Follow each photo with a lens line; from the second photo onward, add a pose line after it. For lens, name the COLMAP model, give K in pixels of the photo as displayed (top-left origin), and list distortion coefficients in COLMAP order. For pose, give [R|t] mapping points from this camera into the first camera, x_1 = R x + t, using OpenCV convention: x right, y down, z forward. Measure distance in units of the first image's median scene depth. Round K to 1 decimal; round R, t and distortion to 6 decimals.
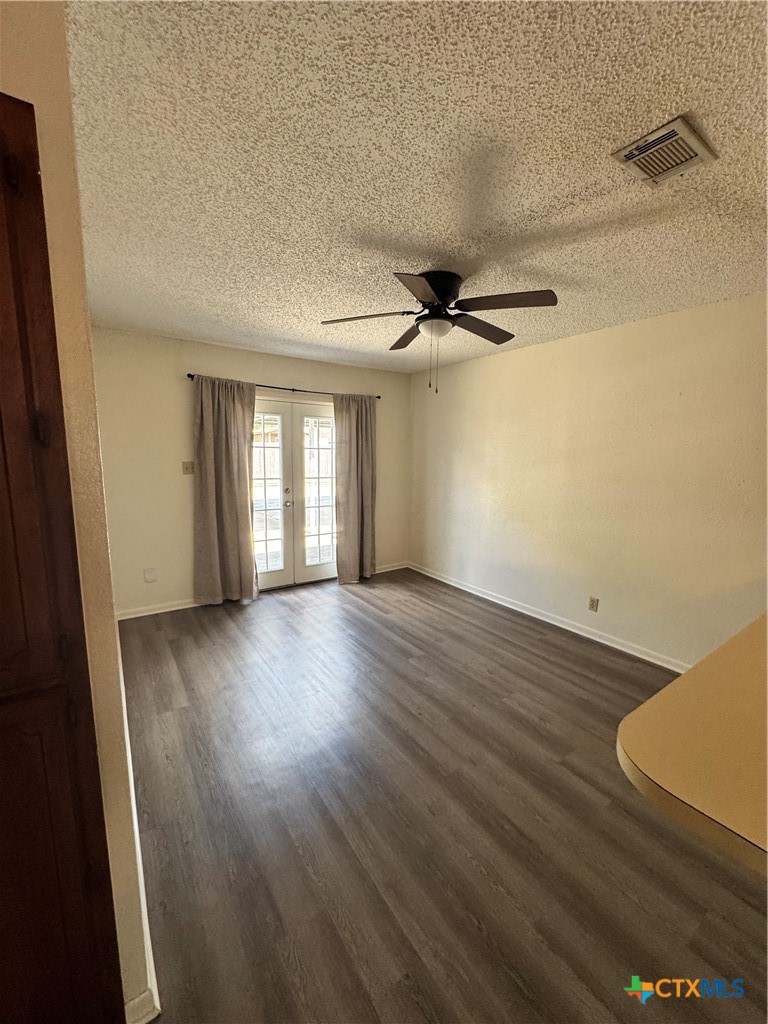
lens RADIAL K [[411.5, 0, 383.0], [0, 411.5, 512.9], [0, 0, 1]] dist [-0.005031, 0.000256]
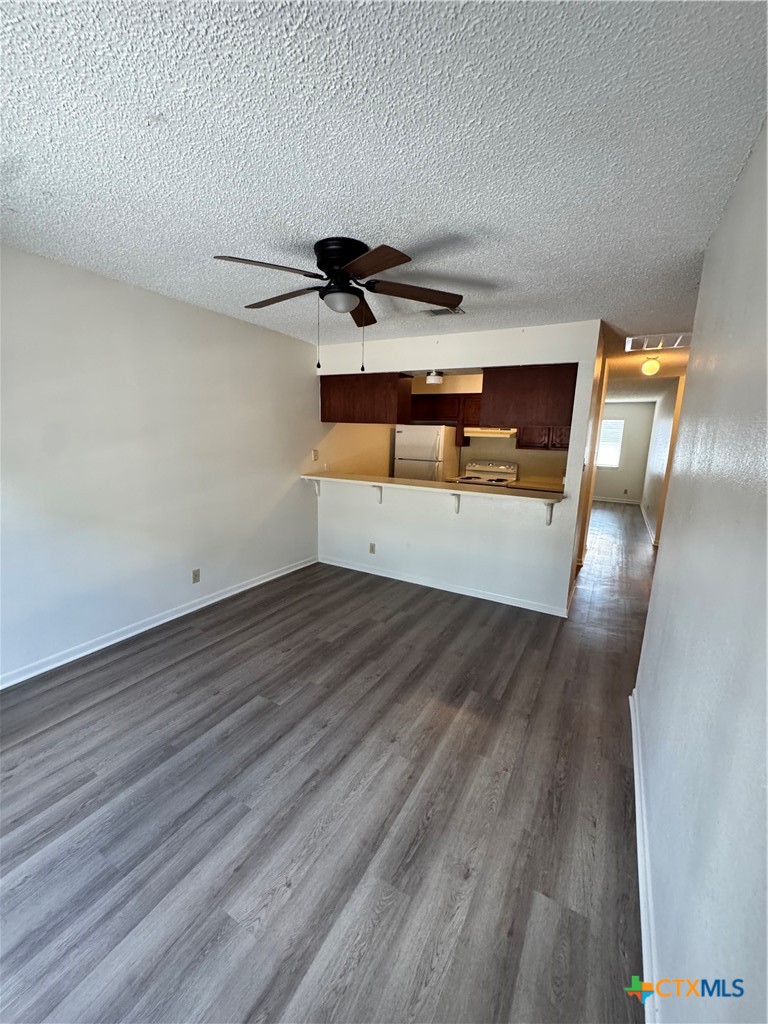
lens RADIAL K [[411.5, 0, 383.8], [0, 411.5, 514.7], [0, 0, 1]] dist [-0.005031, 0.000256]
pose [[-0.445793, -0.200314, 0.872435, -0.565641], [0.099819, 0.957436, 0.270835, -0.157491], [-0.889553, 0.207823, -0.406824, 0.961795]]
